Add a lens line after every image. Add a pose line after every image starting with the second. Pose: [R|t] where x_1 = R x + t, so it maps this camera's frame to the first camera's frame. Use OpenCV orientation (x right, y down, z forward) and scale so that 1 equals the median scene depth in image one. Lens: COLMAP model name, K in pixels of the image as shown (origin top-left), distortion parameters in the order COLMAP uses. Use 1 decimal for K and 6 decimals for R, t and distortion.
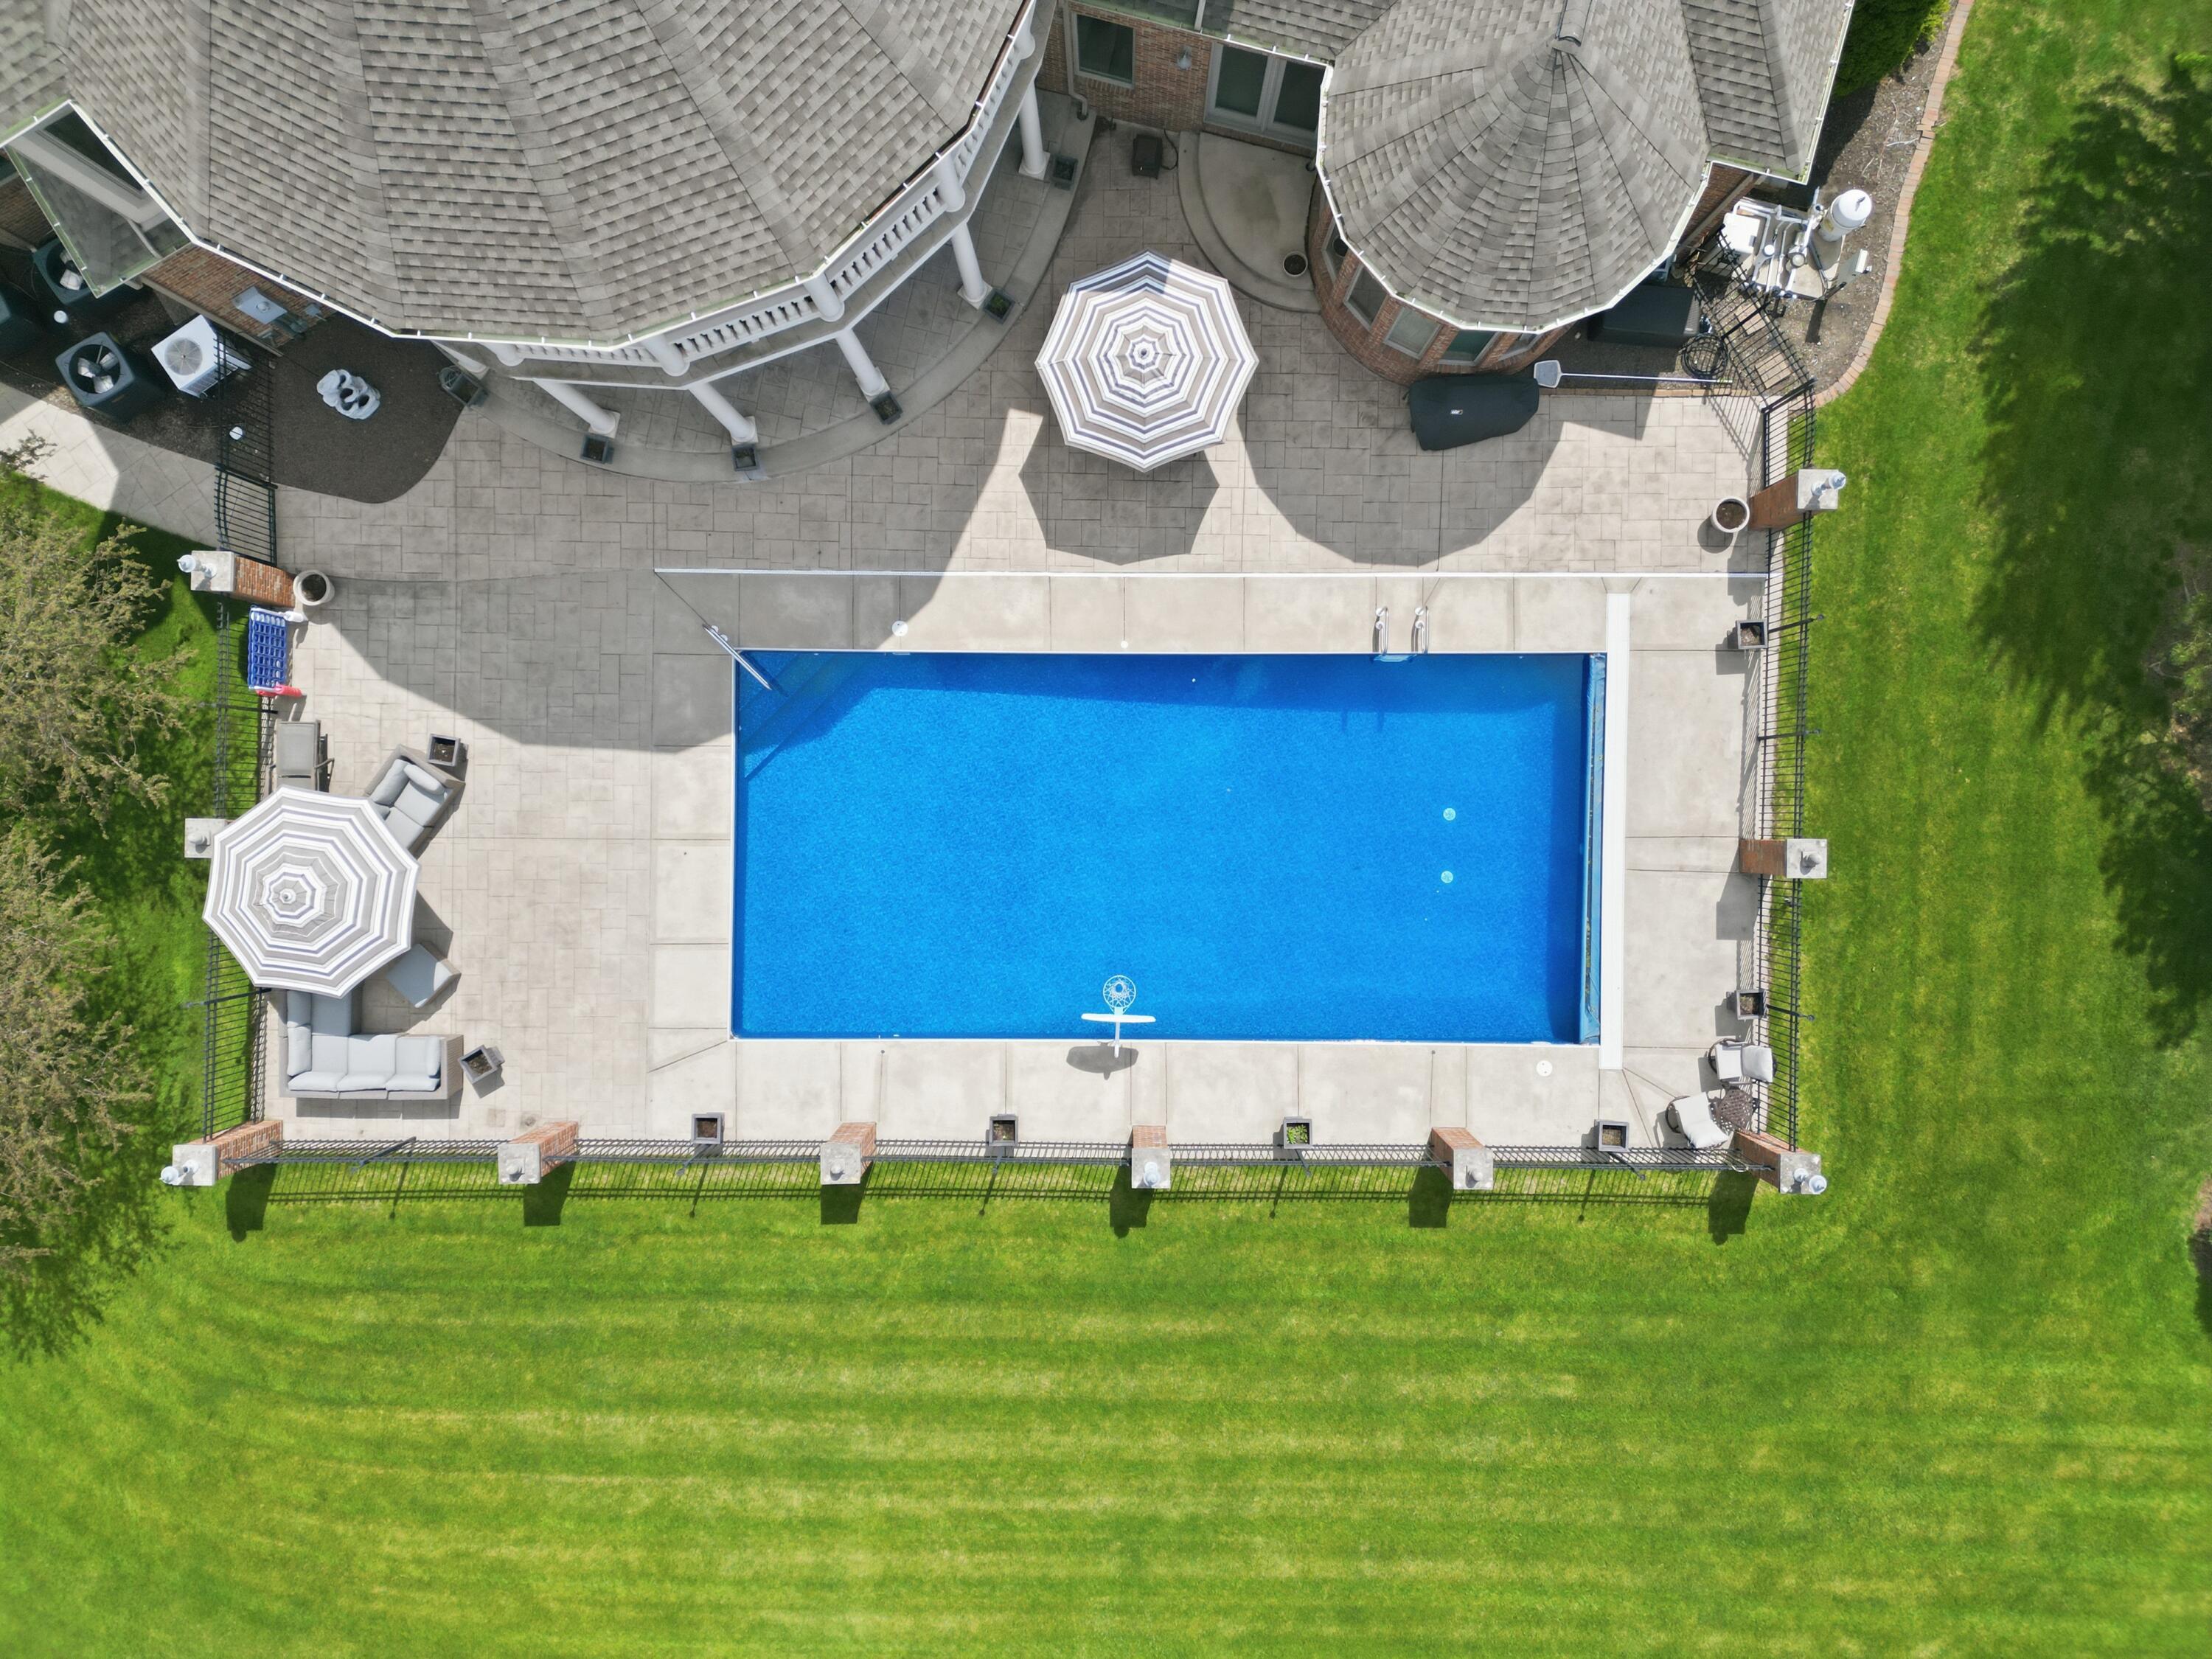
lens RADIAL K [[1536.9, 0, 1109.1], [0, 1536.9, 844.7], [0, 0, 1]] dist [0.080731, -0.078147]
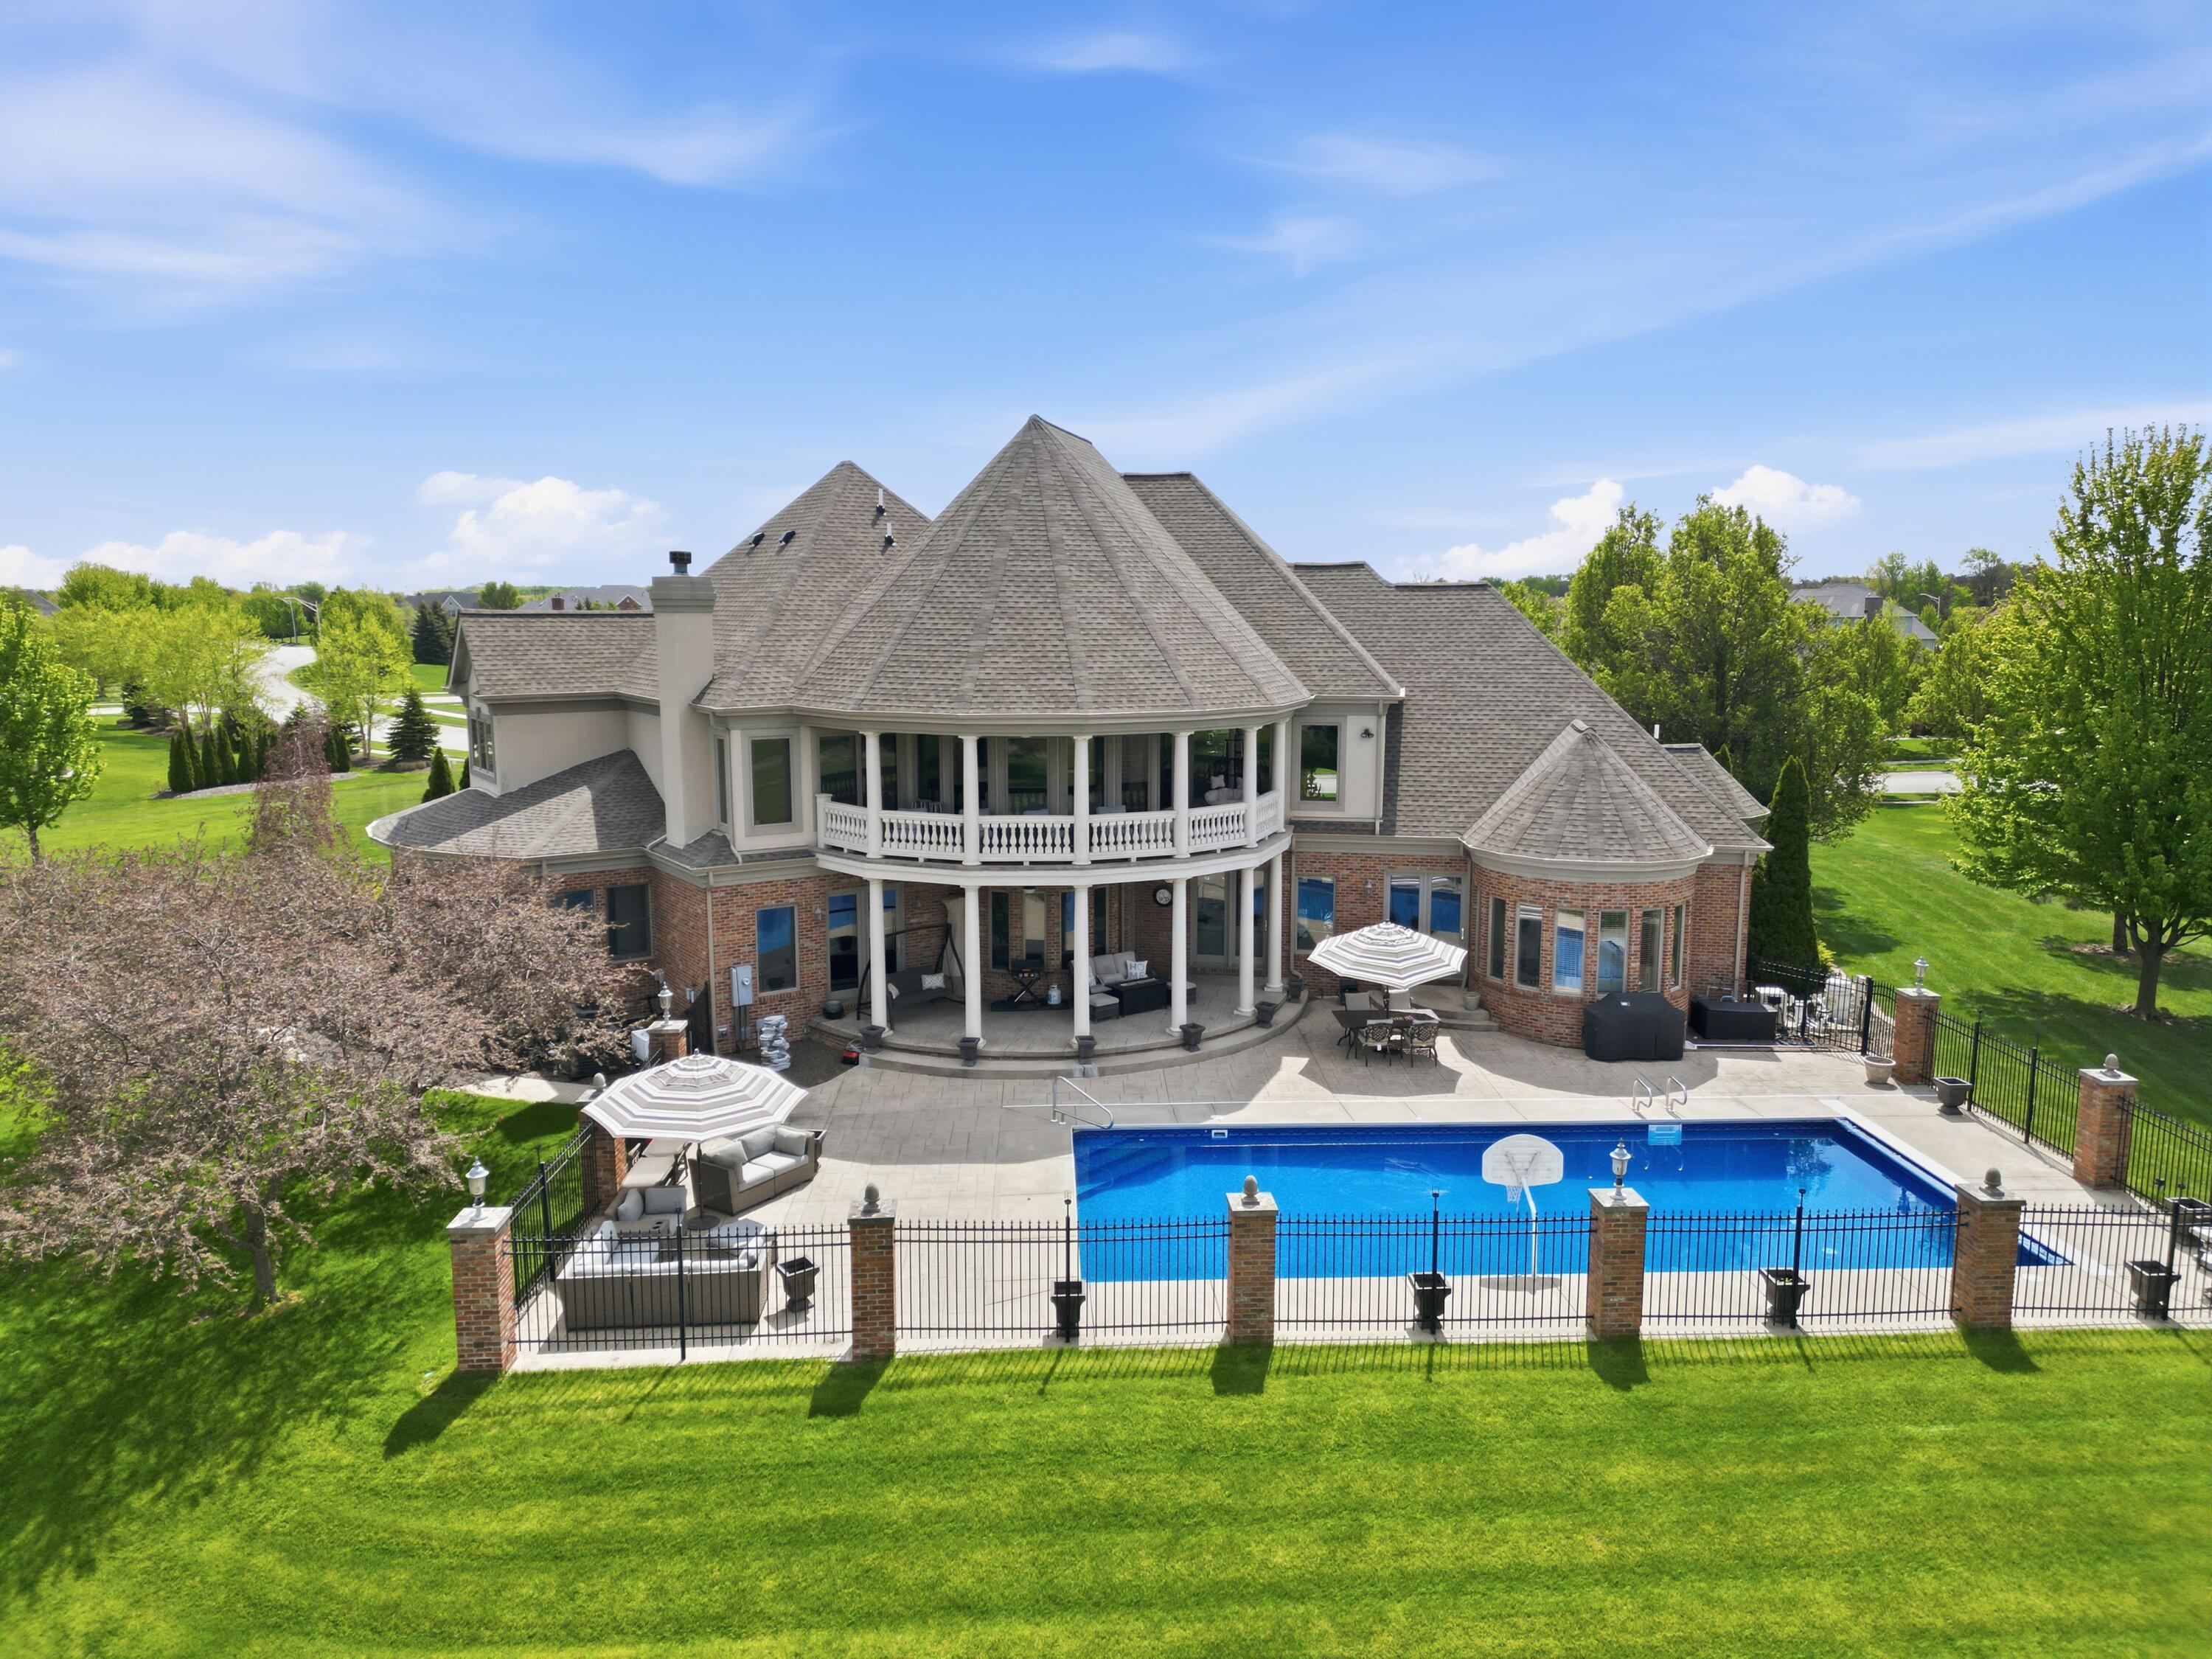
lens RADIAL K [[1536.9, 0, 1107.1], [0, 1536.9, 824.2], [0, 0, 1]] dist [0.080731, -0.078147]
pose [[0.998339, -0.004479, 0.057443, -0.278888], [0.057527, 0.133377, -0.989394, 0.936815], [-0.003230, 0.991055, 0.133413, 0.634010]]
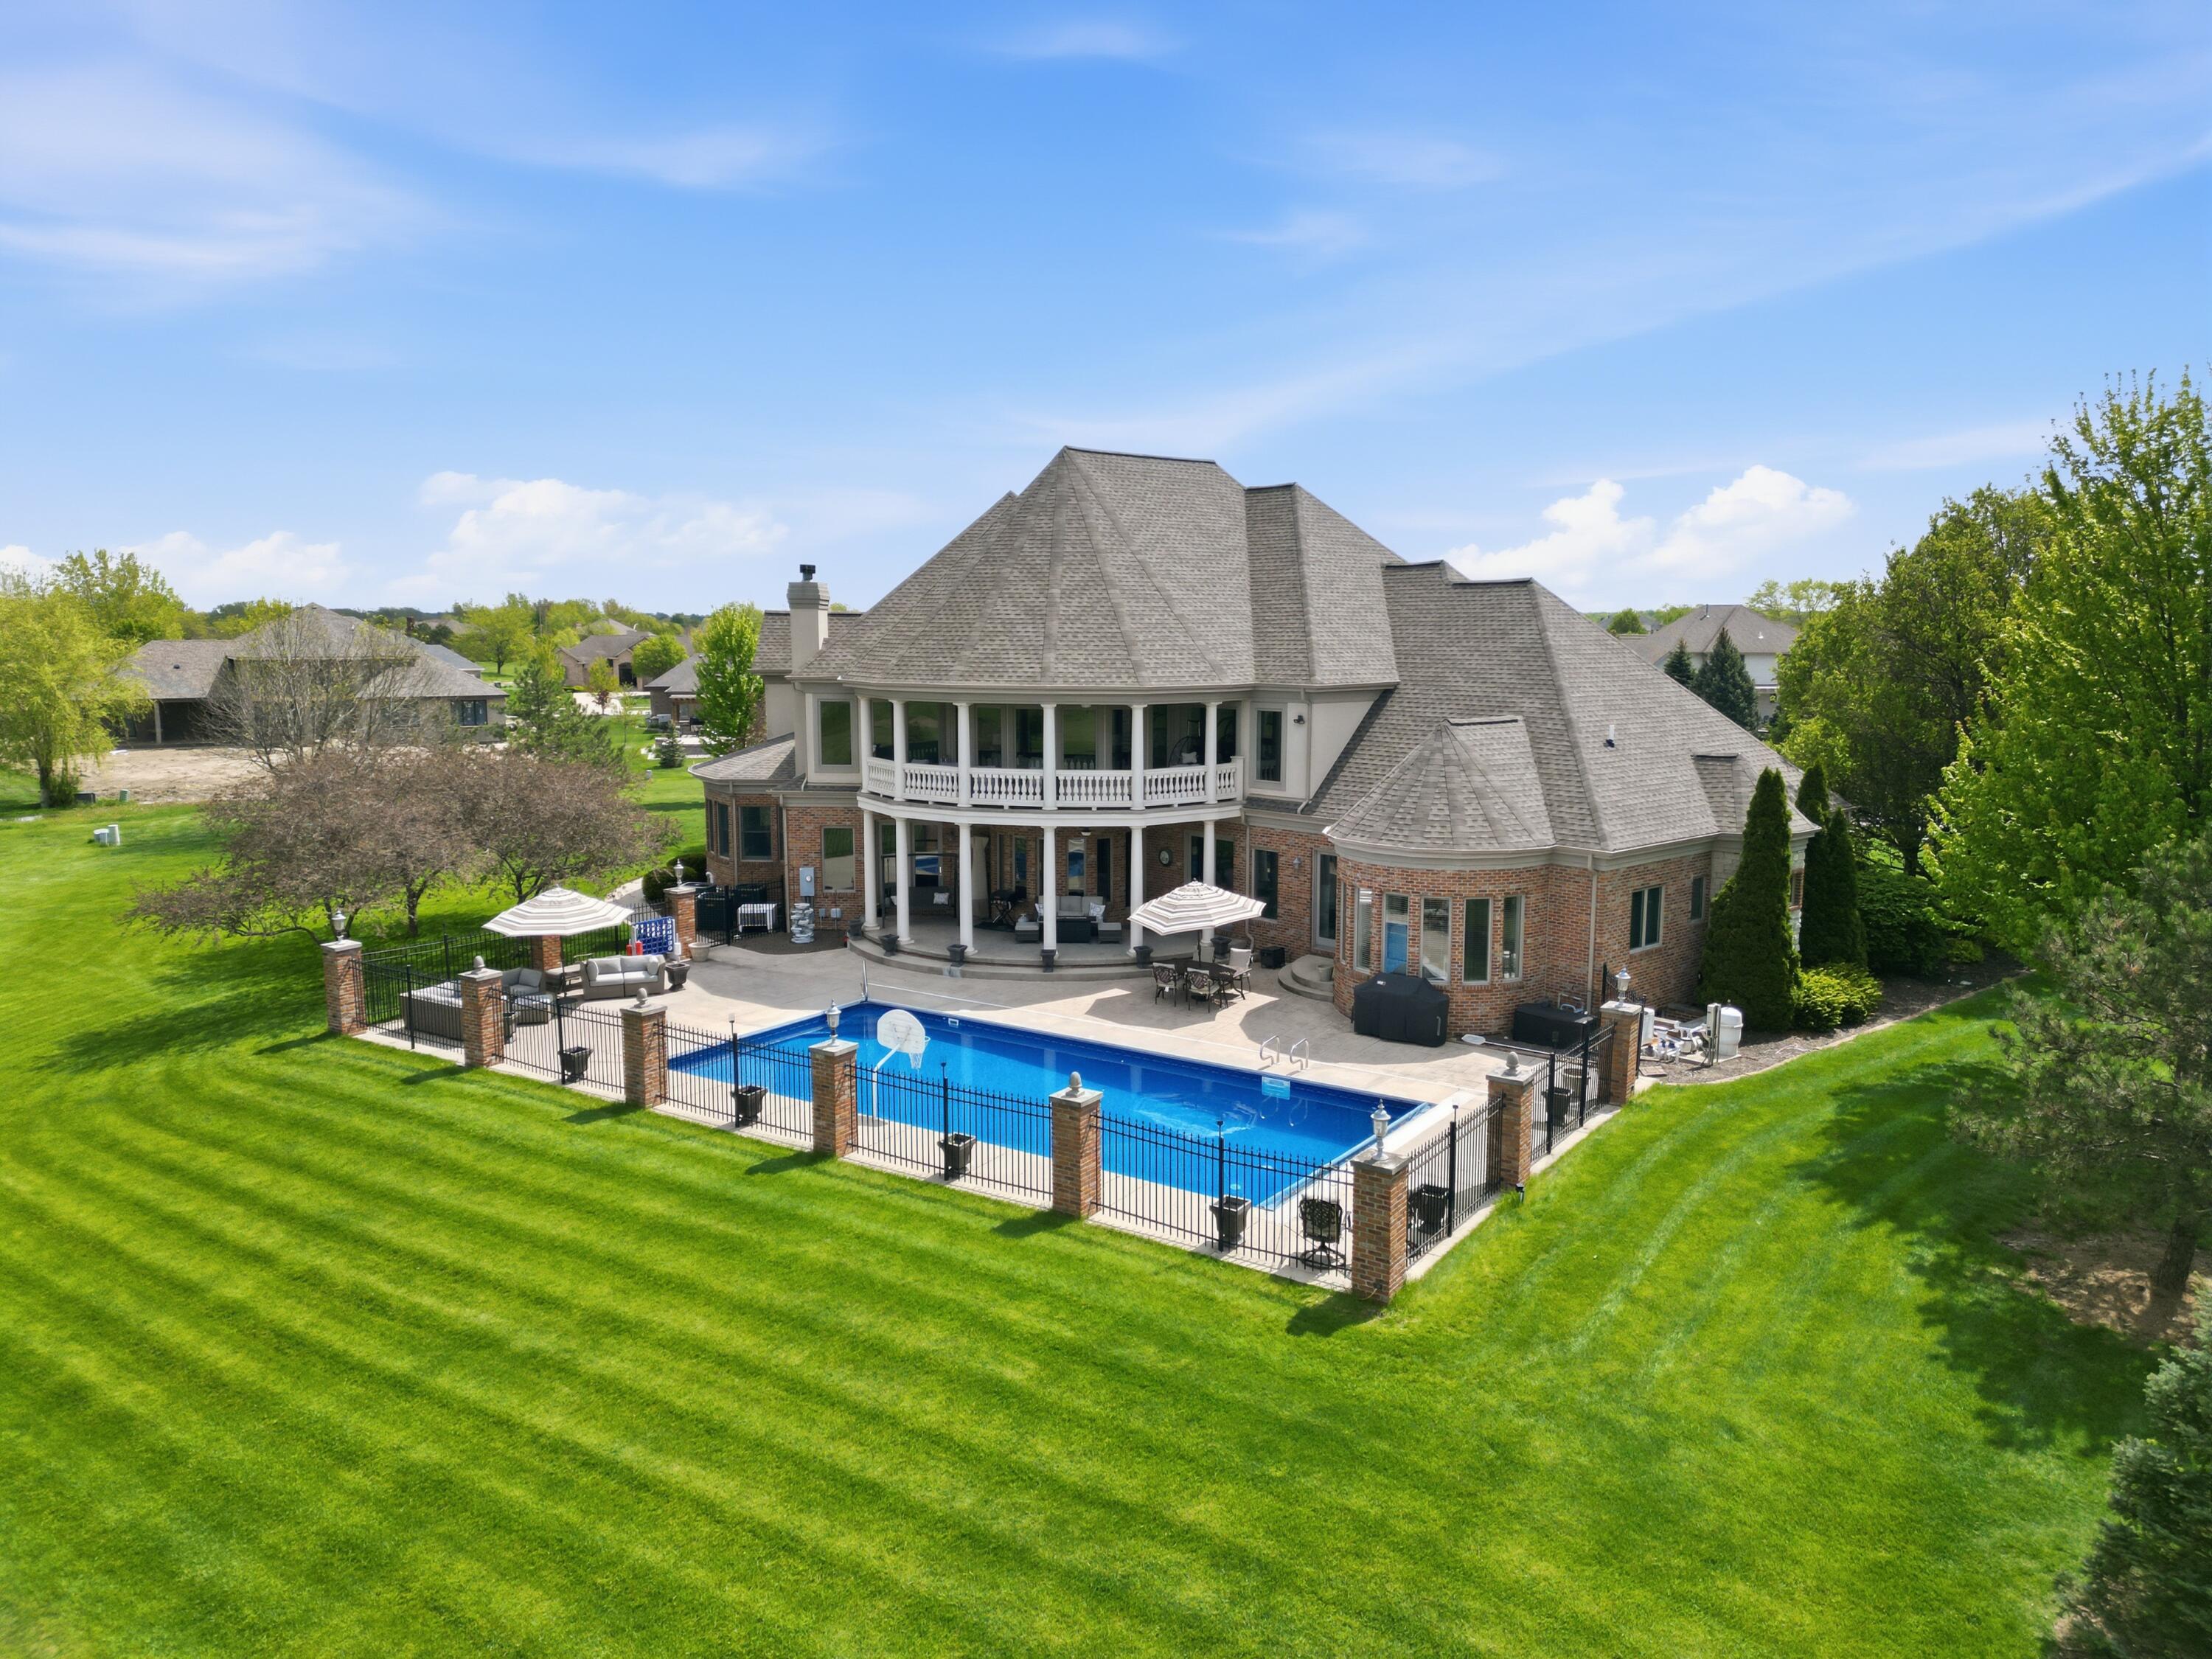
lens RADIAL K [[1536.9, 0, 1112.1], [0, 1536.9, 831.0], [0, 0, 1]] dist [0.080731, -0.078147]
pose [[0.833564, 0.078110, -0.546873, 0.718223], [-0.552315, 0.098294, -0.827820, 0.915199], [-0.010907, 0.992087, 0.125075, 0.660033]]
